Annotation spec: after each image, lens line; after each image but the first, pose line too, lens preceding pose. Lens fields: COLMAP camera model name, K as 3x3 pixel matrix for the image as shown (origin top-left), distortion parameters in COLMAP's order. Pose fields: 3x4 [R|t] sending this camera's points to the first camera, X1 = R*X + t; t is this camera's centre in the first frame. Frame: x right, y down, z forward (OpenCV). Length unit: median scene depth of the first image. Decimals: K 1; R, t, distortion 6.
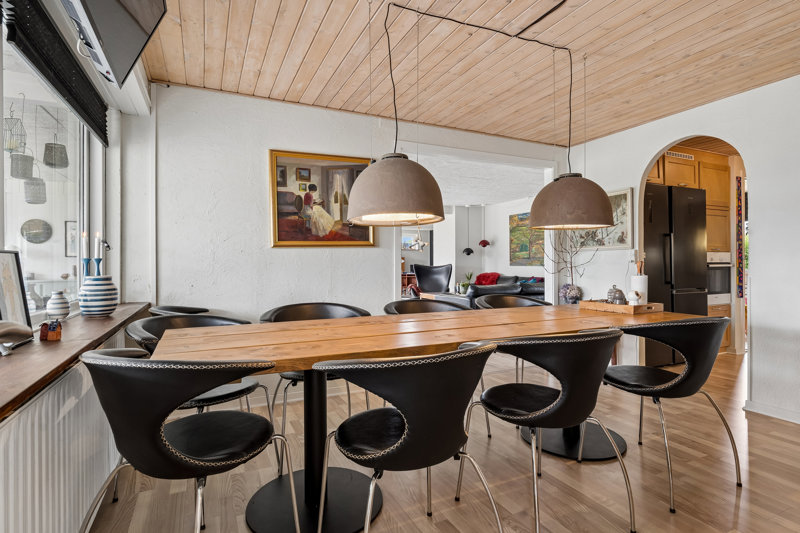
lens RADIAL K [[414.5, 0, 400.0], [0, 414.5, 266.5], [0, 0, 1]] dist [-0.001818, -0.000472]
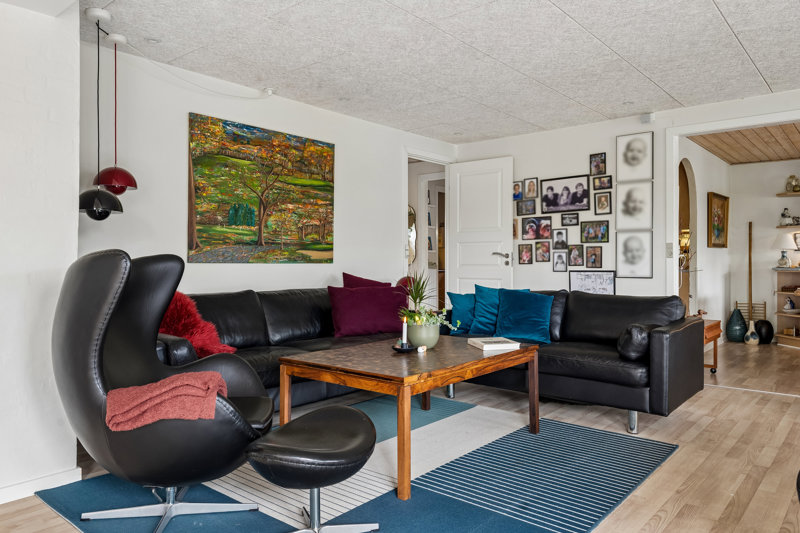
lens RADIAL K [[567.7, 0, 400.0], [0, 567.7, 266.5], [0, 0, 1]] dist [0.006478, 0.002703]
pose [[-0.409837, -0.005970, 0.912139, -0.233602], [0.003319, 0.999962, 0.008036, -0.001499], [-0.912153, 0.006321, -0.409802, 1.061918]]
